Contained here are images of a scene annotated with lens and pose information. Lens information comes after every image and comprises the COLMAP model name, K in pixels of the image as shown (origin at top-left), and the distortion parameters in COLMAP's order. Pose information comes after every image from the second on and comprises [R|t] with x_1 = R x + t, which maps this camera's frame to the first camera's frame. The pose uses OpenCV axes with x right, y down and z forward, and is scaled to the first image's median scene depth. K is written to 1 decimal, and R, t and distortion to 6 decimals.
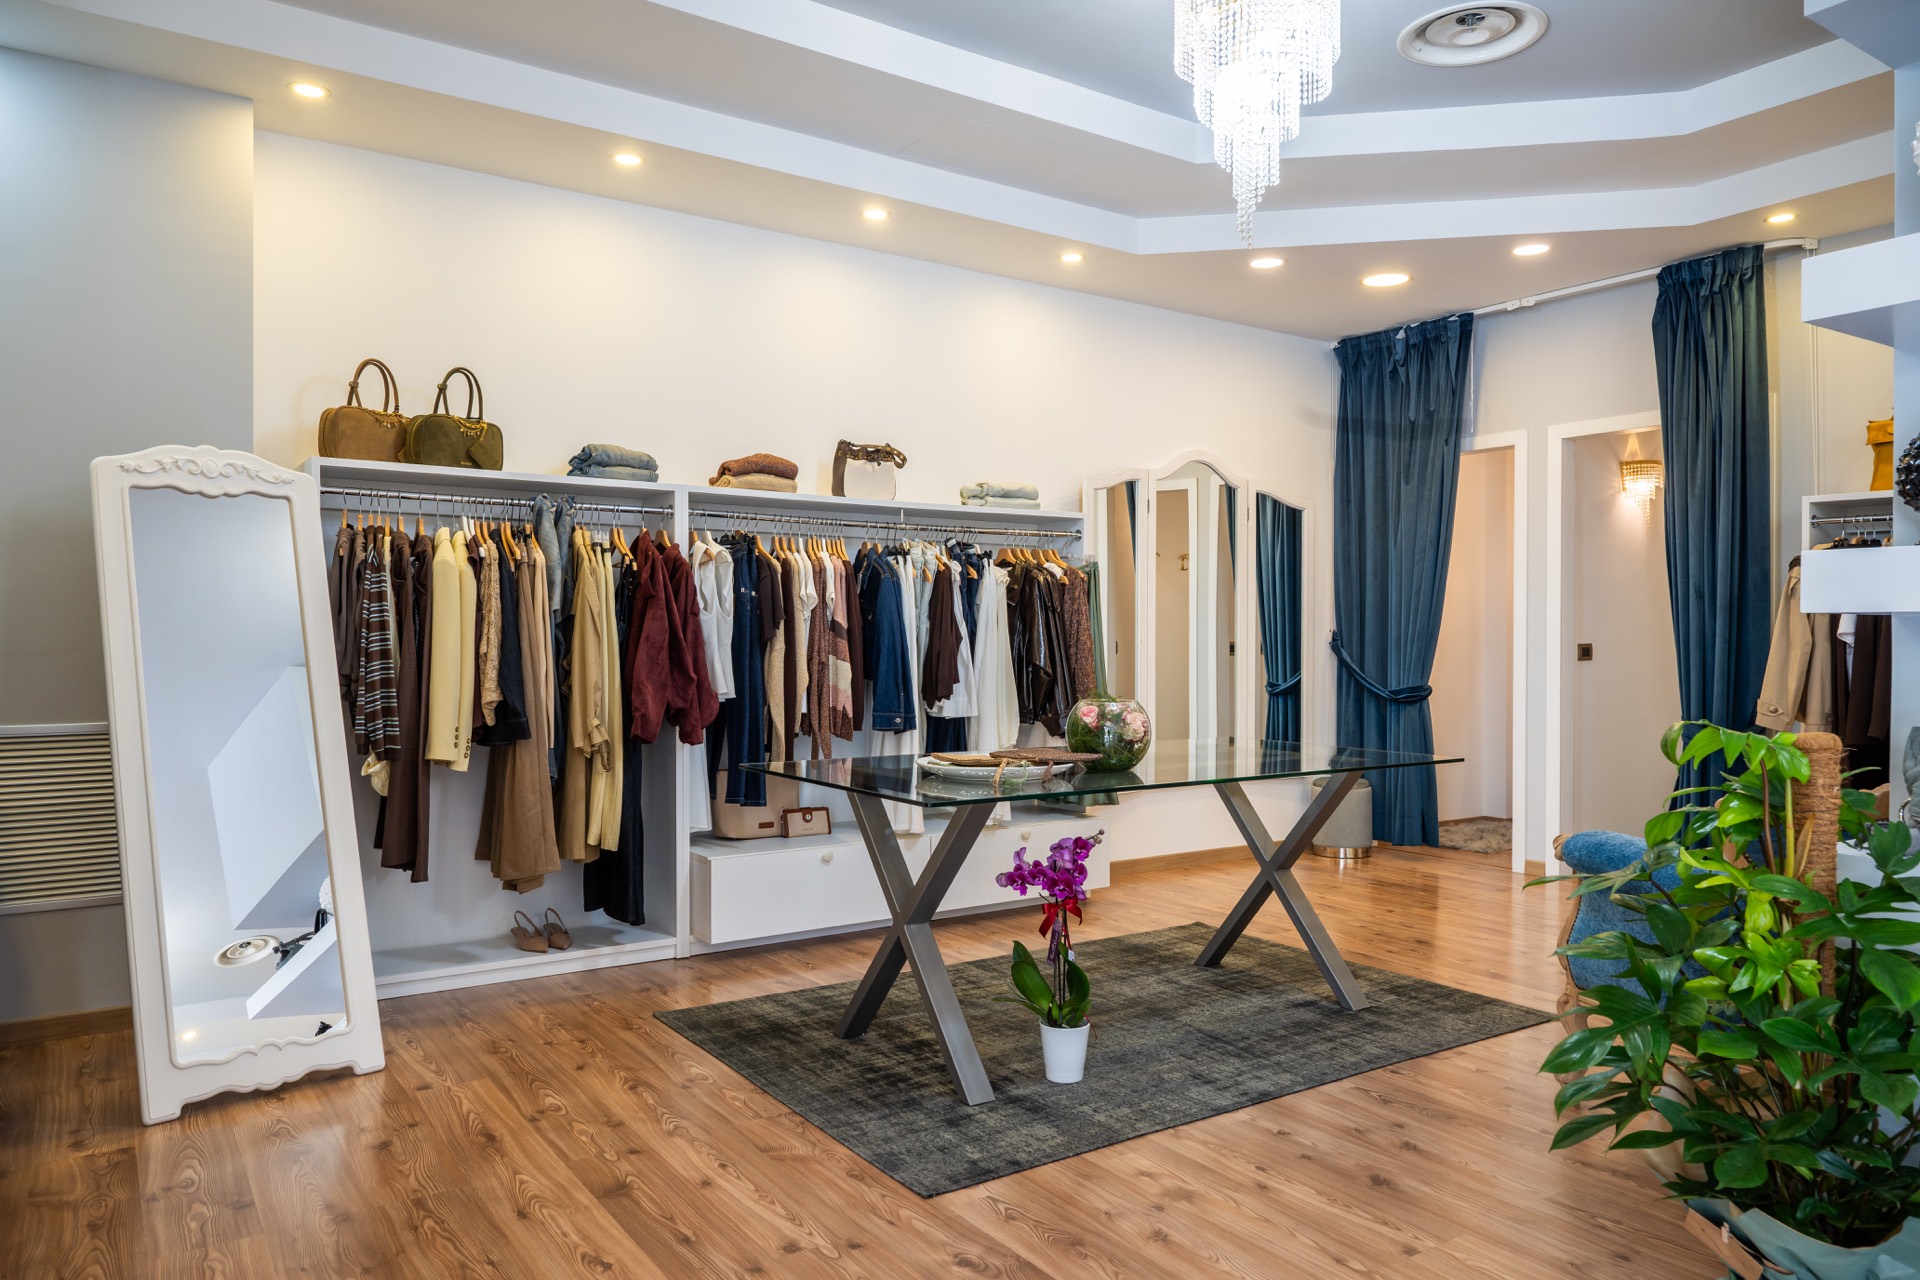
lens RADIAL K [[1285.7, 0, 954.9], [0, 1285.7, 638.1], [0, 0, 1]] dist [0.002463, -0.003092]
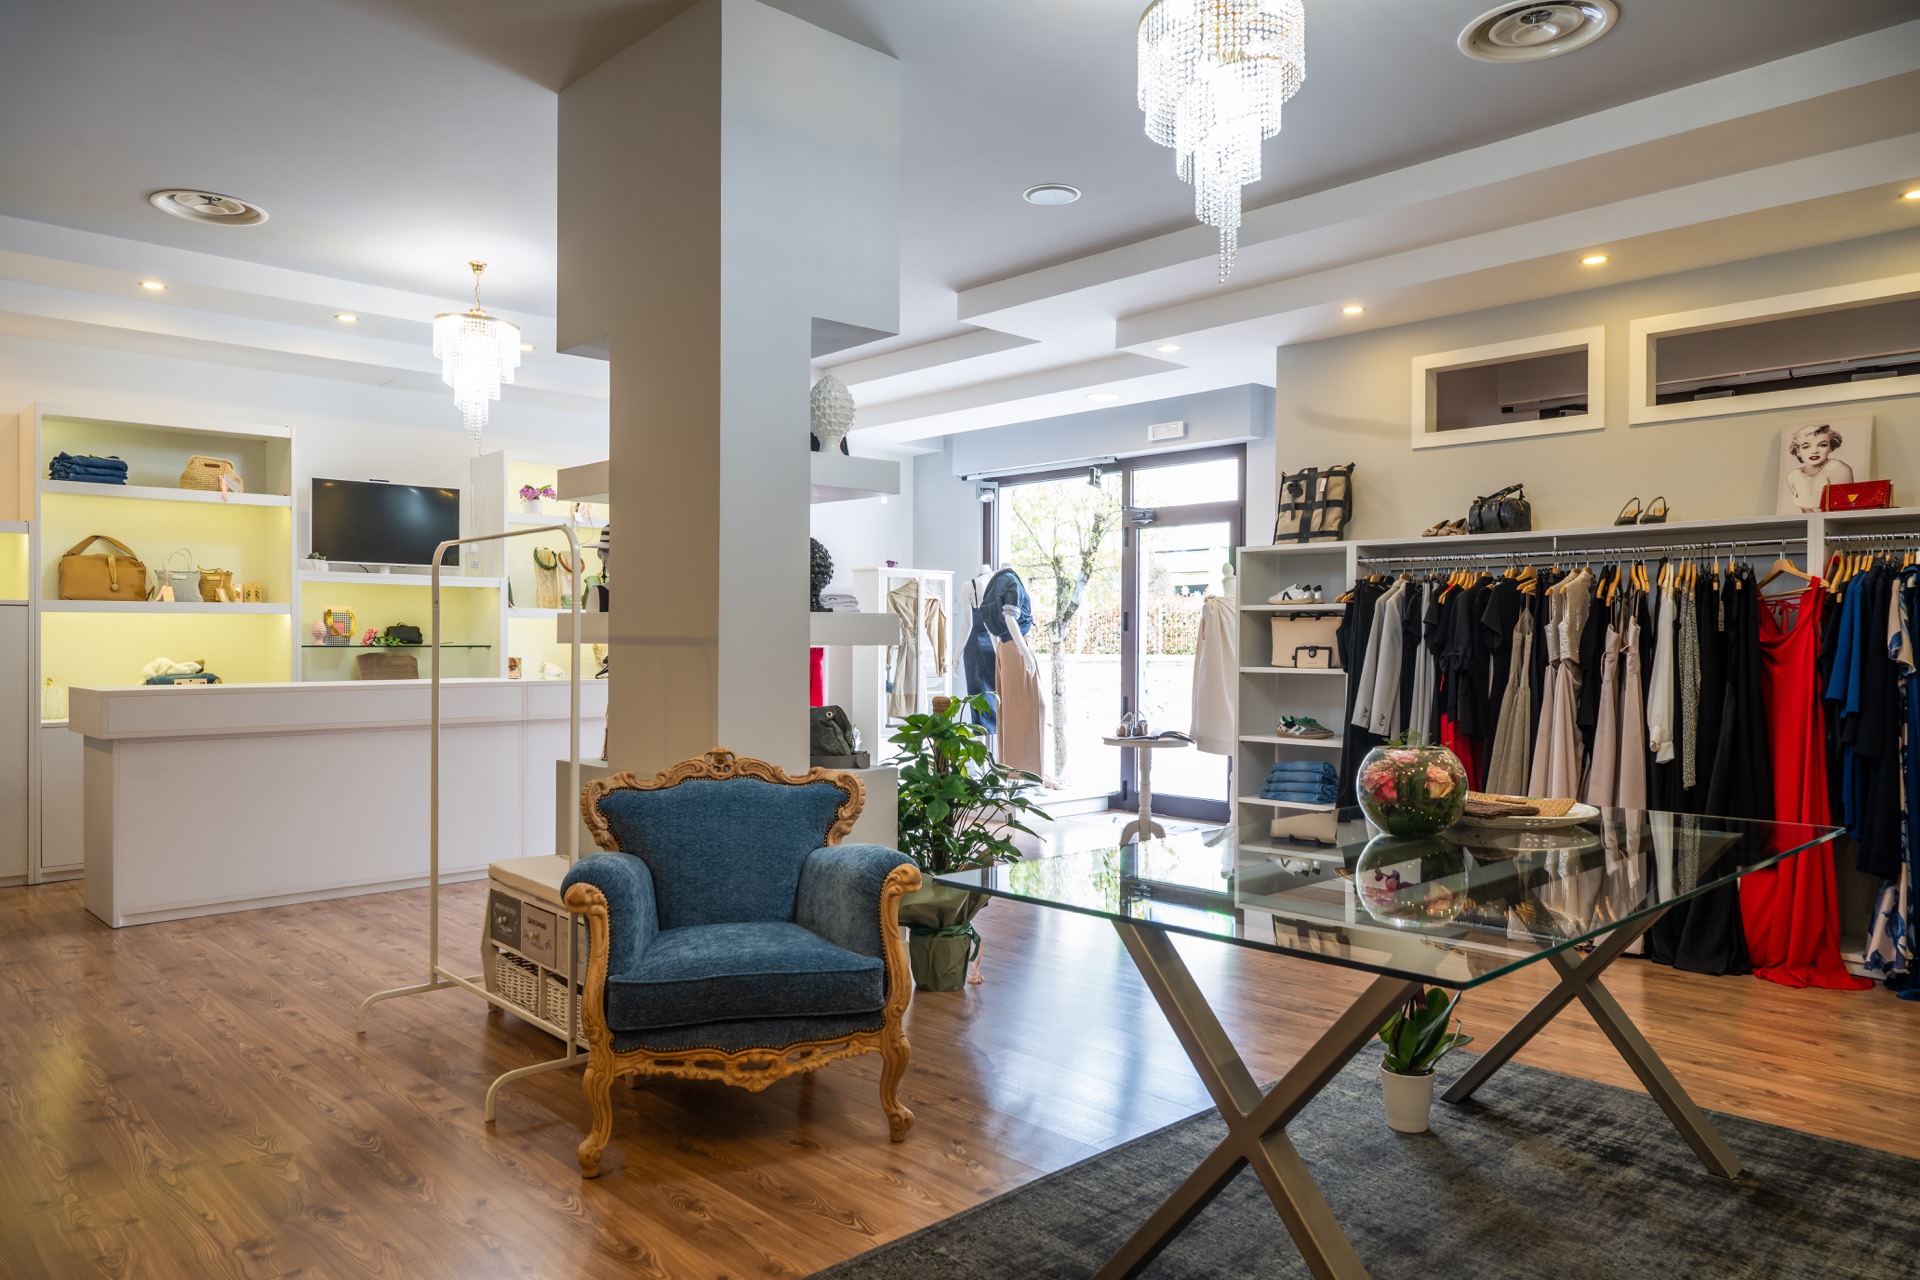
lens RADIAL K [[1285.7, 0, 958.0], [0, 1285.7, 642.0], [0, 0, 1]] dist [0.002463, -0.003092]
pose [[-0.986493, -0.007665, -0.163622, 0.427176], [-0.008051, 0.999966, 0.001693, -0.013371], [0.163604, 0.002987, -0.986522, 1.404764]]
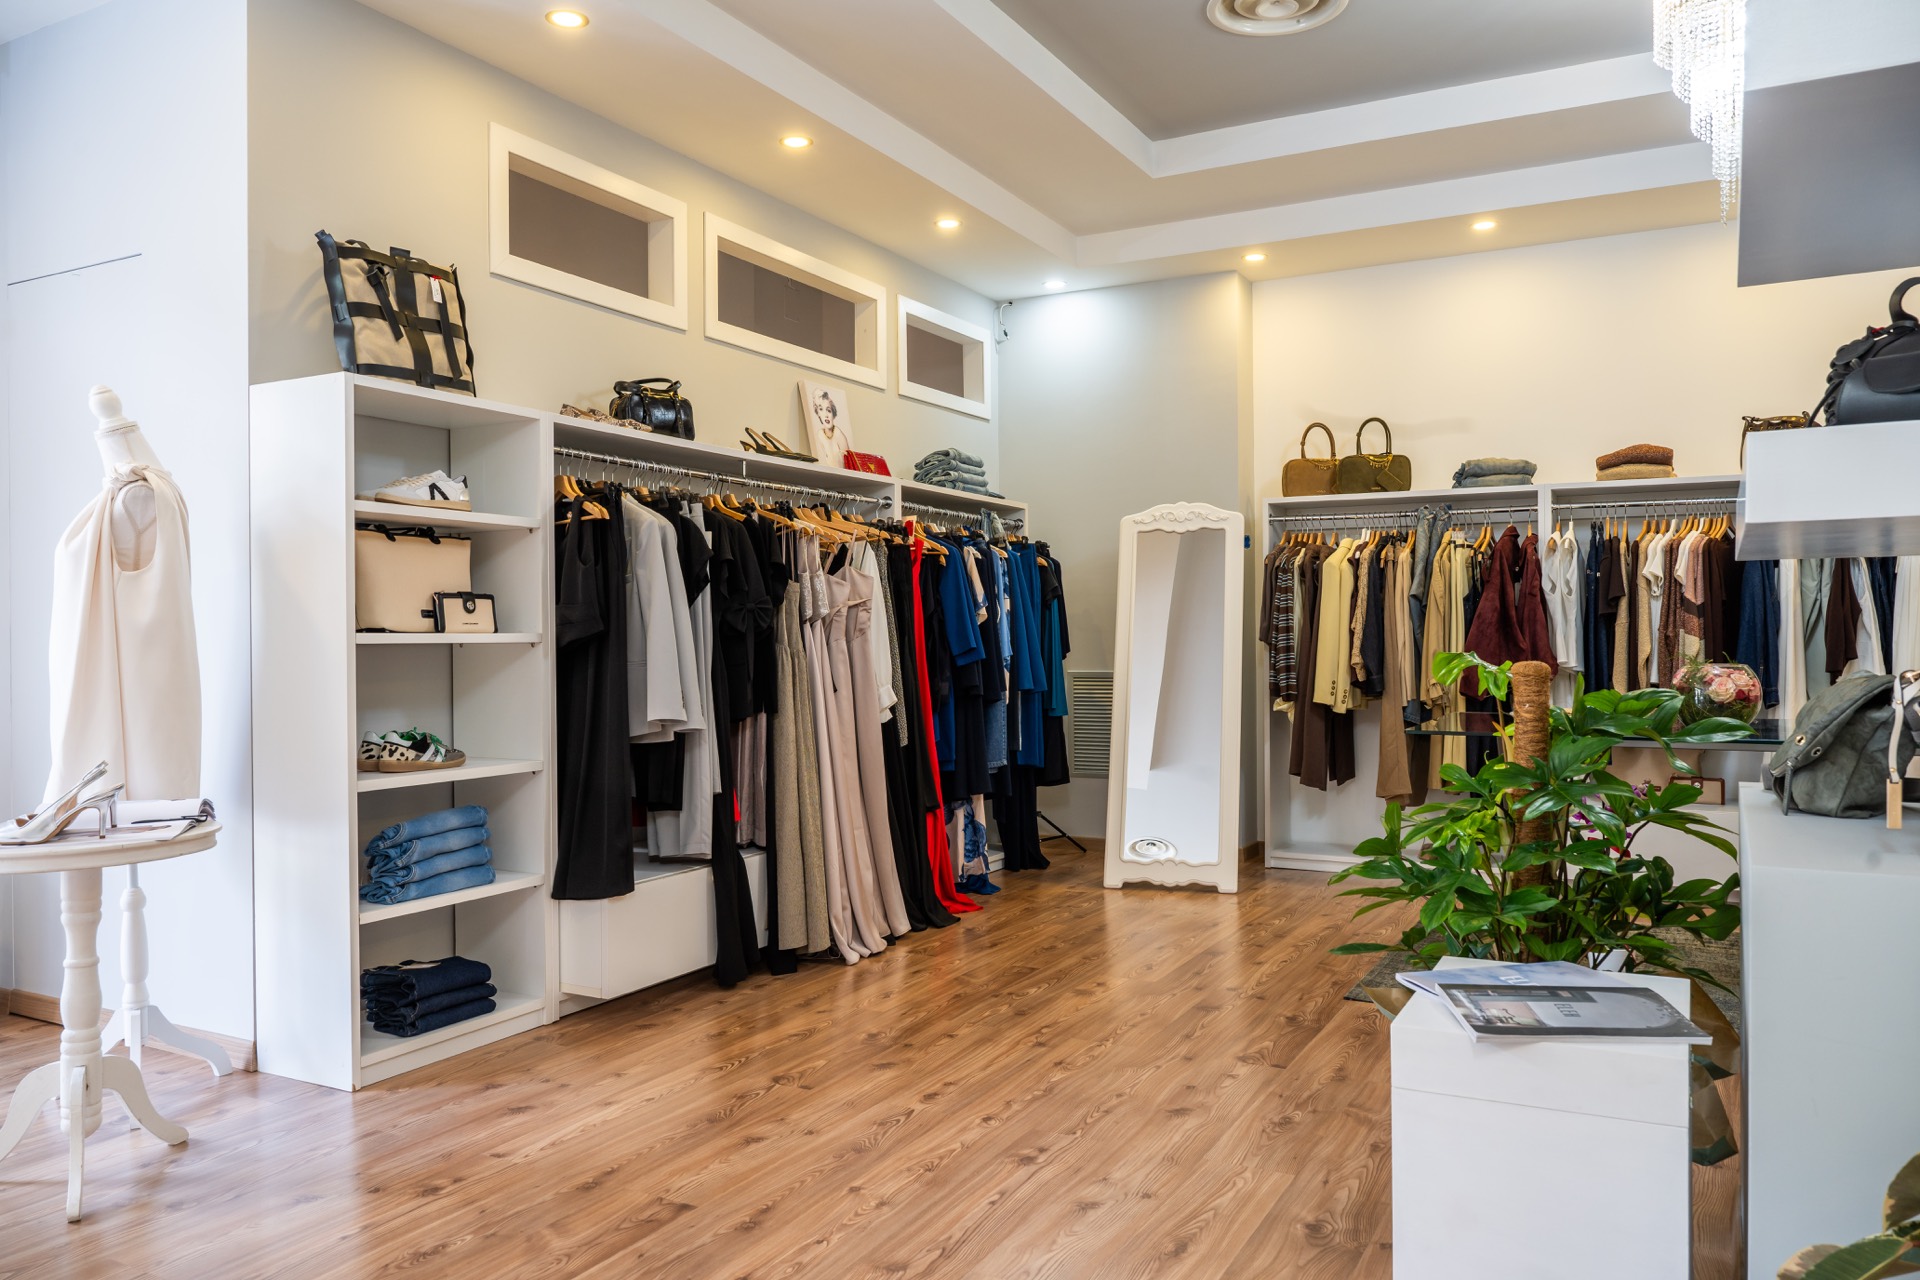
lens RADIAL K [[1365.9, 0, 962.2], [0, 1365.9, 644.2], [0, 0, 1]] dist [-0.004364, -0.002063]
pose [[0.464152, -0.000910, -0.885755, 0.656159], [0.005511, 0.999983, 0.001860, 0.021281], [0.885739, -0.005745, 0.464149, -0.045347]]
